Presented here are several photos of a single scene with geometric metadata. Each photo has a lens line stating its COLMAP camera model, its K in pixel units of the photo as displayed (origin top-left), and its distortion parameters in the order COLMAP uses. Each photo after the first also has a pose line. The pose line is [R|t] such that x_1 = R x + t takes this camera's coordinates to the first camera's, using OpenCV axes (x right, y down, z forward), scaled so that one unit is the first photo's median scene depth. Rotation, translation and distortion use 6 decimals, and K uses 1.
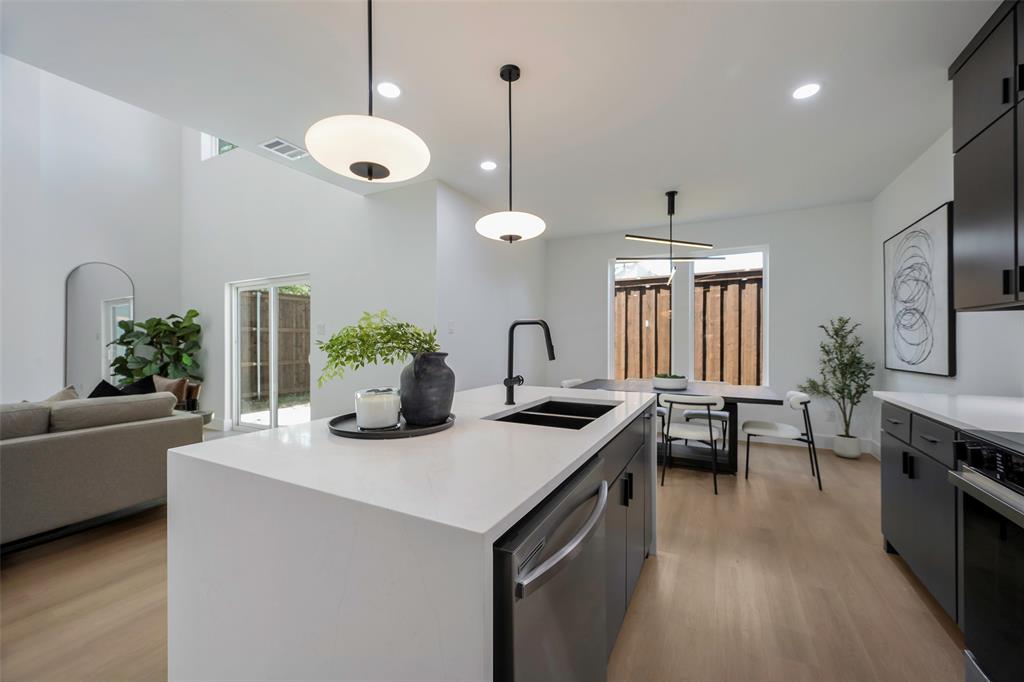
lens RADIAL K [[403.5, 0, 513.7], [0, 403.5, 337.9], [0, 0, 1]] dist [0.004399, -0.000601]
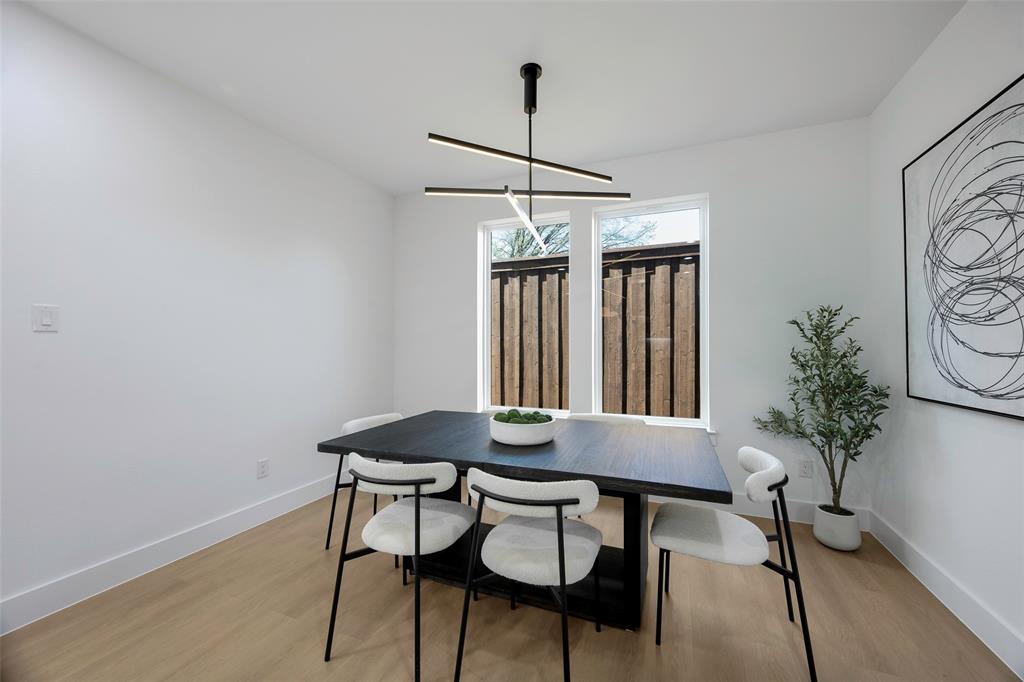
lens RADIAL K [[403.5, 0, 504.2], [0, 403.5, 339.5], [0, 0, 1]] dist [0.004399, -0.000601]
pose [[0.997056, -0.000977, 0.076676, 0.296192], [0.001424, 0.999982, -0.005770, 0.000175], [-0.076669, 0.005862, 0.997039, 0.444937]]
